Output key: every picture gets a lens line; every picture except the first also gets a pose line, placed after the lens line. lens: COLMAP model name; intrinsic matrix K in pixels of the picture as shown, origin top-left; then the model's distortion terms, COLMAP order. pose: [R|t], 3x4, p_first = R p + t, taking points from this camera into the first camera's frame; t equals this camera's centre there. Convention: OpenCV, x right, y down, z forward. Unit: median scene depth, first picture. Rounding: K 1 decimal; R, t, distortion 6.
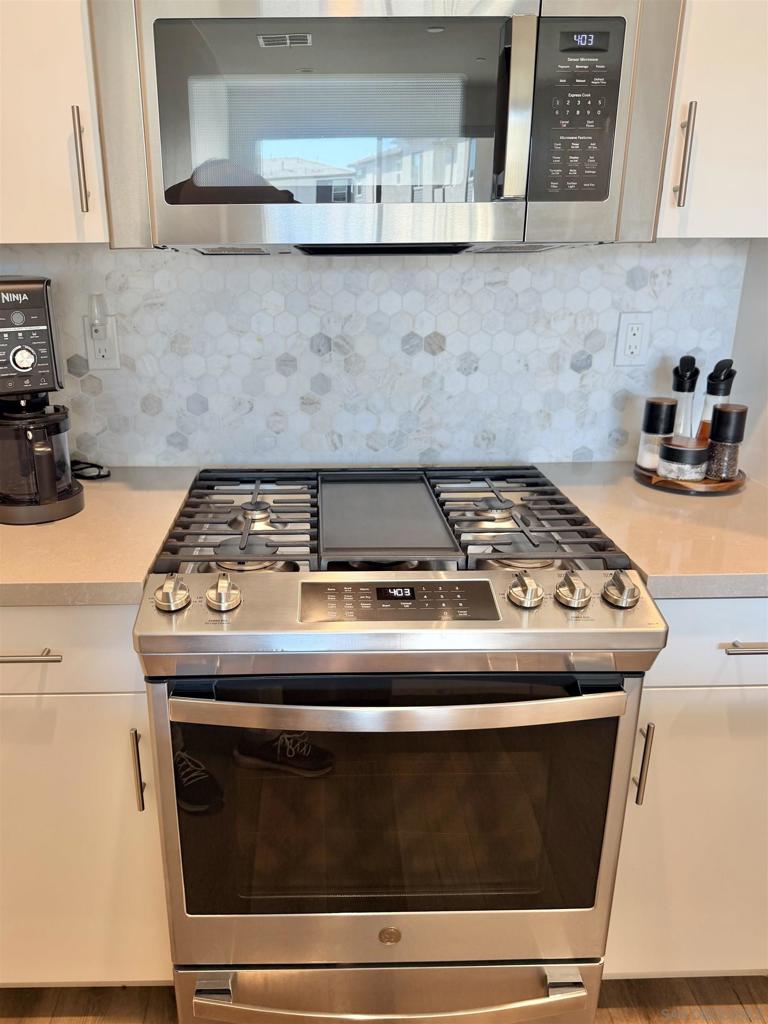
lens RADIAL K [[783.1, 0, 319.6], [0, 783.1, 499.7], [0, 0, 1]] dist [0.087936, -0.002608]
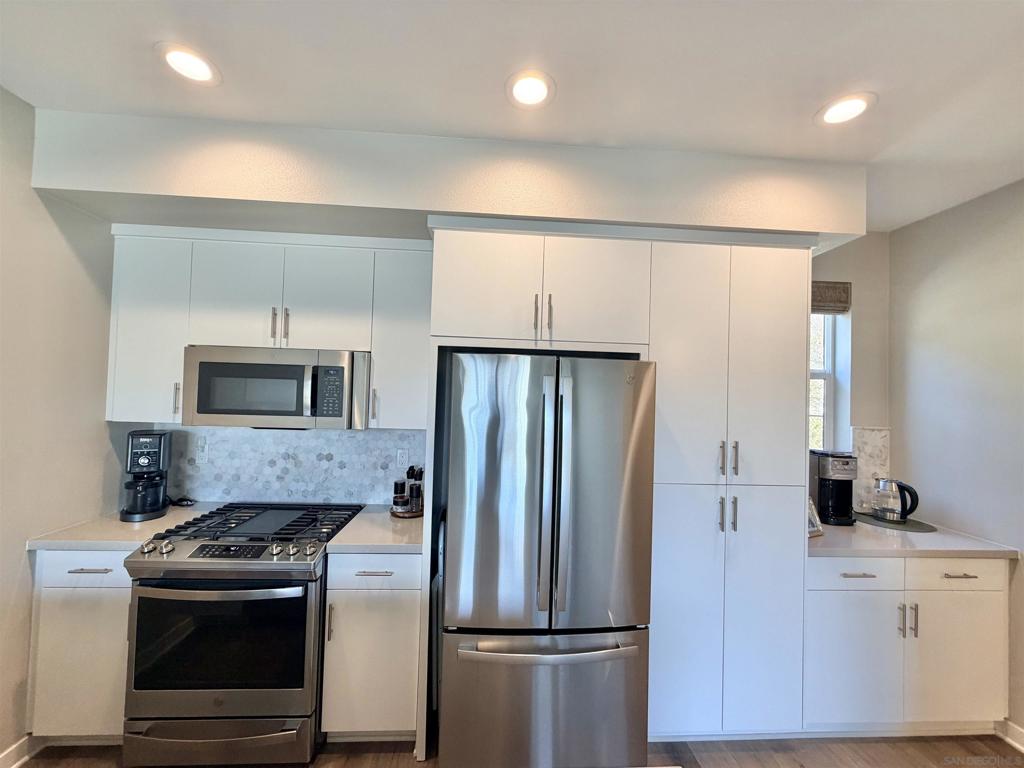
lens RADIAL K [[410.2, 0, 507.0], [0, 410.2, 384.5], [0, 0, 1]] dist [0.000830, 0.000097]
pose [[0.999153, 0.034536, 0.022358, 0.720226], [-0.025101, 0.942298, -0.333834, 0.021494], [-0.032598, 0.332990, 0.942367, -0.436946]]
